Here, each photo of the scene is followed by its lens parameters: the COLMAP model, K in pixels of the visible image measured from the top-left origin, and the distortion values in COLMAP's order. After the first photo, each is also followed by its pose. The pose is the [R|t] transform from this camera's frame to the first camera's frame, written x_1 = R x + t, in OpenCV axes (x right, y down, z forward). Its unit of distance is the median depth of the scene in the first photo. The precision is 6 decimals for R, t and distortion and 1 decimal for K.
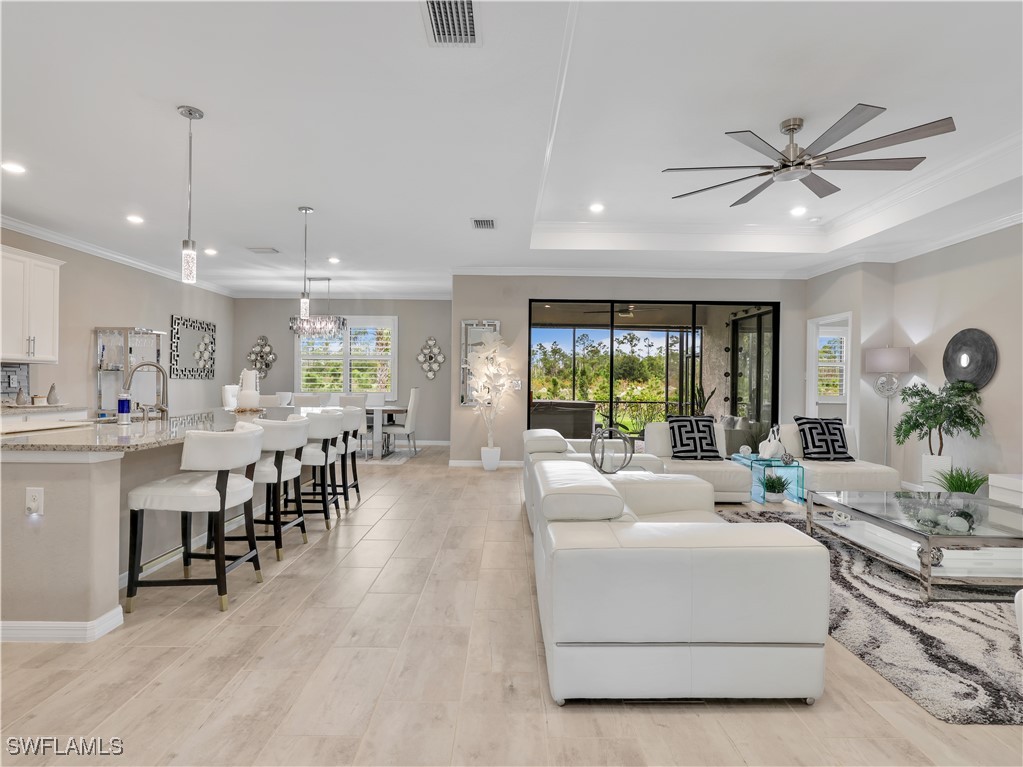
lens RADIAL K [[538.2, 0, 519.6], [0, 538.2, 383.7], [0, 0, 1]] dist [-0.011533, 0.000328]
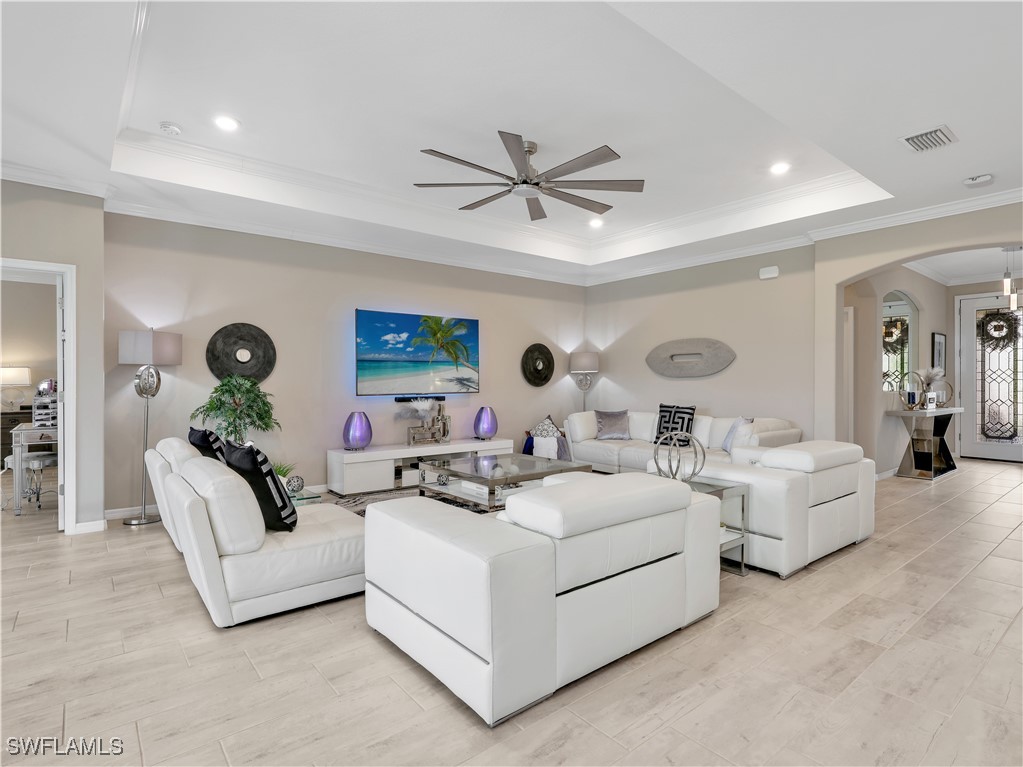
lens RADIAL K [[538.2, 0, 519.6], [0, 538.2, 383.7], [0, 0, 1]] dist [-0.011533, 0.000328]
pose [[-0.617084, -0.012698, 0.786795, -0.240340], [-0.002303, 0.999895, 0.014331, -0.005944], [-0.786894, 0.007031, -0.617049, 1.121131]]
